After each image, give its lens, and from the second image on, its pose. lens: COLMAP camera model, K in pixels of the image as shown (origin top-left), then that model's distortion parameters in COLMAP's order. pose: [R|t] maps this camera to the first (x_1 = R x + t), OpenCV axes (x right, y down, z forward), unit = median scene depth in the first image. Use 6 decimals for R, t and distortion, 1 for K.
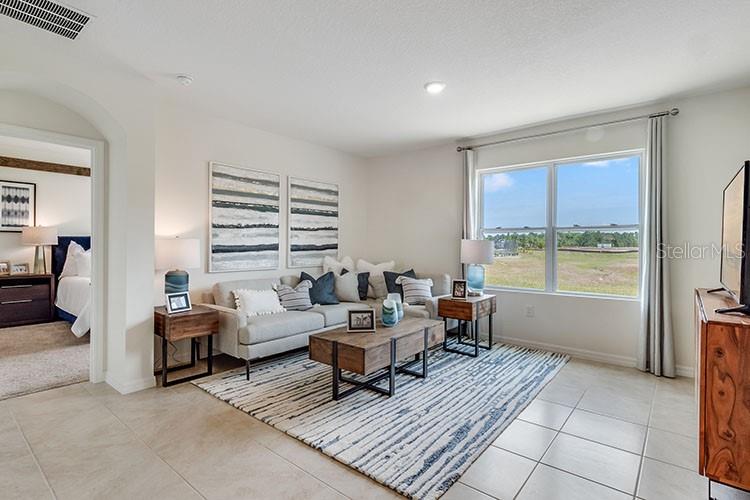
lens RADIAL K [[369.9, 0, 380.4], [0, 369.9, 244.5], [0, 0, 1]] dist [0.004086, -0.004787]
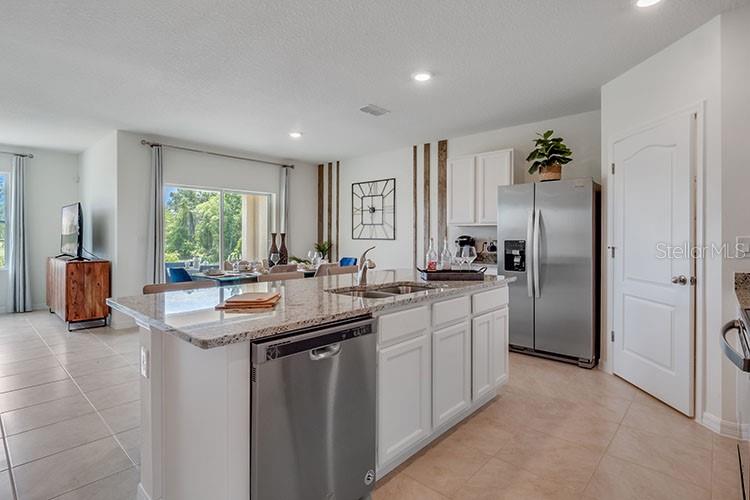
lens RADIAL K [[369.9, 0, 377.5], [0, 369.9, 238.4], [0, 0, 1]] dist [0.004086, -0.004787]
pose [[0.052440, -0.011713, 0.998555, -0.706489], [-0.001146, 0.999930, 0.011789, 0.000135], [-0.998623, -0.001762, 0.052423, -0.582290]]
